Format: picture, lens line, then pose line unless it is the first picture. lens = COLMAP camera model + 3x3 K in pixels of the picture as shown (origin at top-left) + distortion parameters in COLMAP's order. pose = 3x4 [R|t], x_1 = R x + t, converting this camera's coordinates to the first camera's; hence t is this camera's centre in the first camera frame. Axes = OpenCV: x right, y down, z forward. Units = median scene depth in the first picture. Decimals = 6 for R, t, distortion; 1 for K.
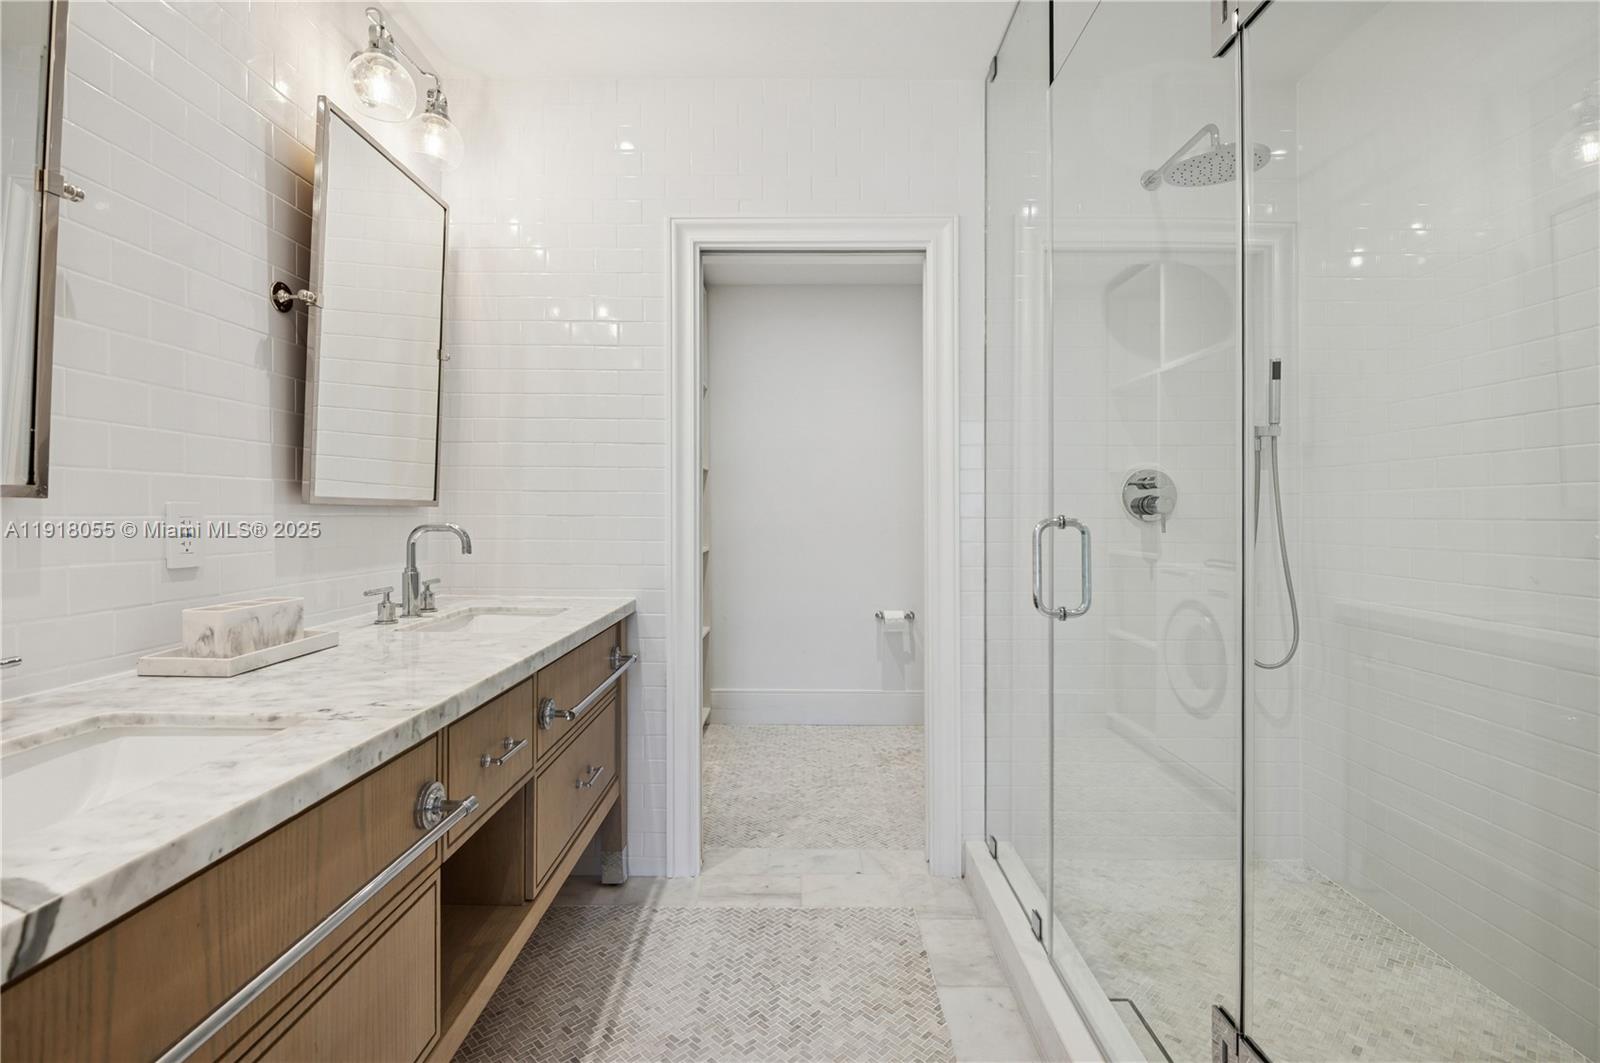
lens RADIAL K [[743.0, 0, 819.2], [0, 743.0, 527.9], [0, 0, 1]] dist [-0.027187, -0.000243]
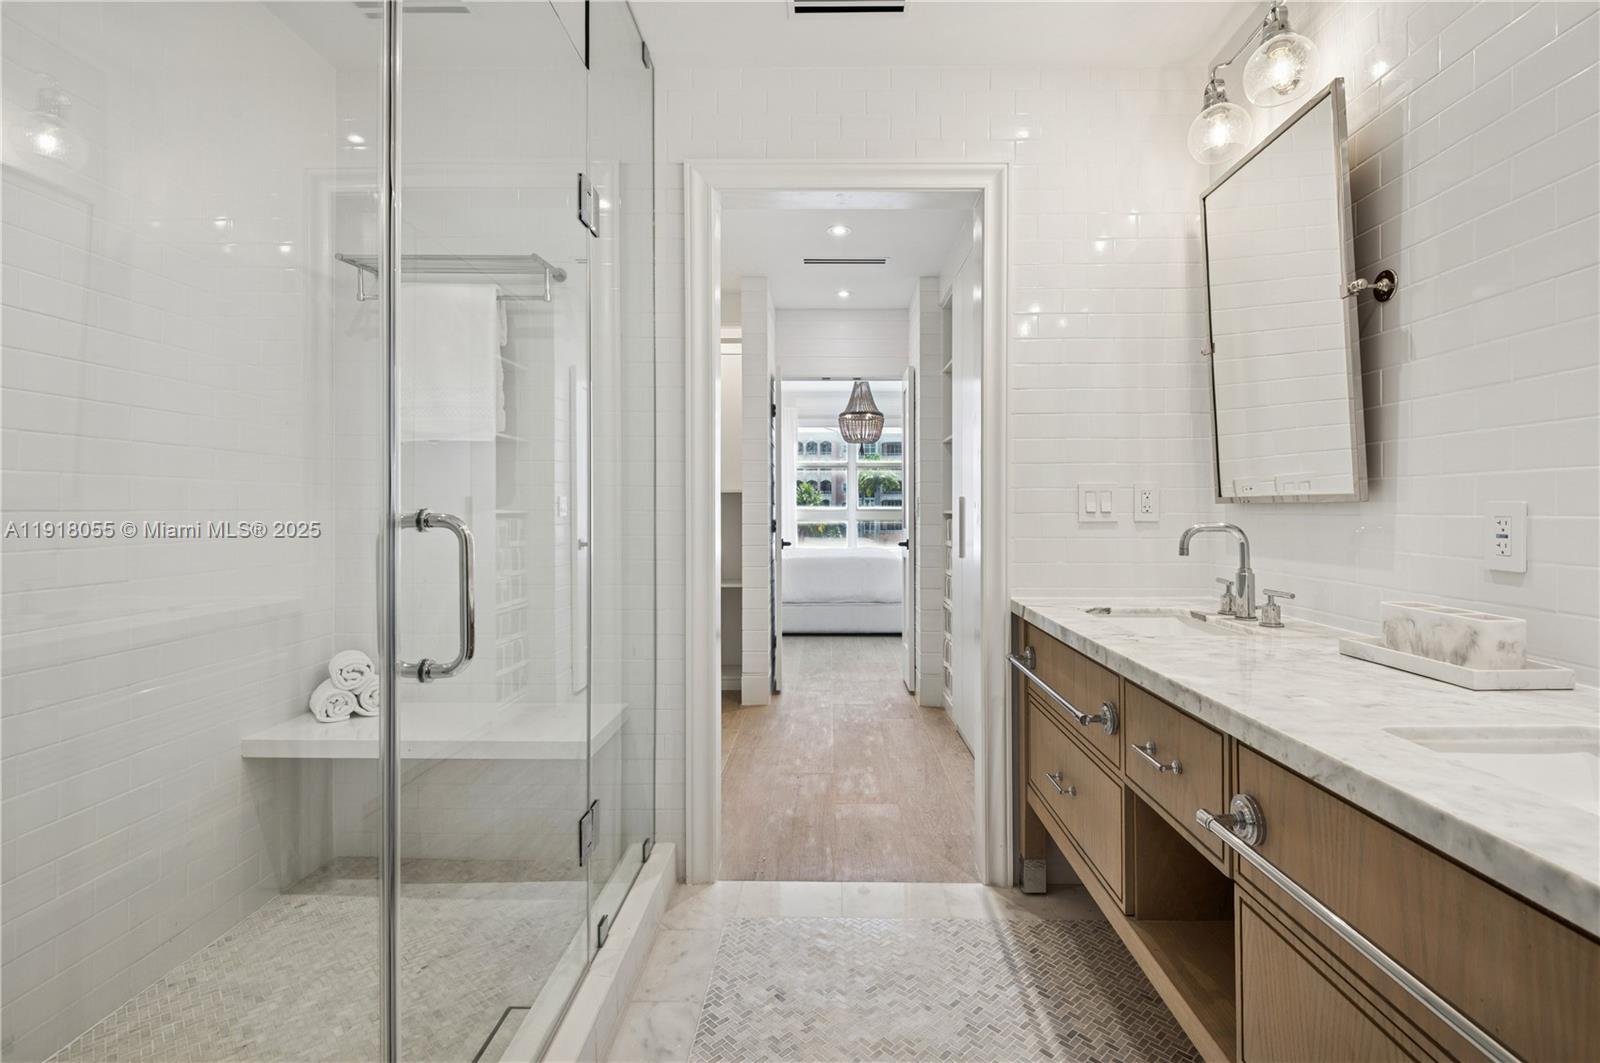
lens RADIAL K [[744.9, 0, 804.9], [0, 744.9, 525.4], [0, 0, 1]] dist [-0.001116, -0.000619]
pose [[-0.997677, -0.004444, 0.067983, -0.029386], [-0.002999, 0.999768, 0.021347, -0.022013], [-0.068062, 0.021094, -0.997458, 1.994927]]
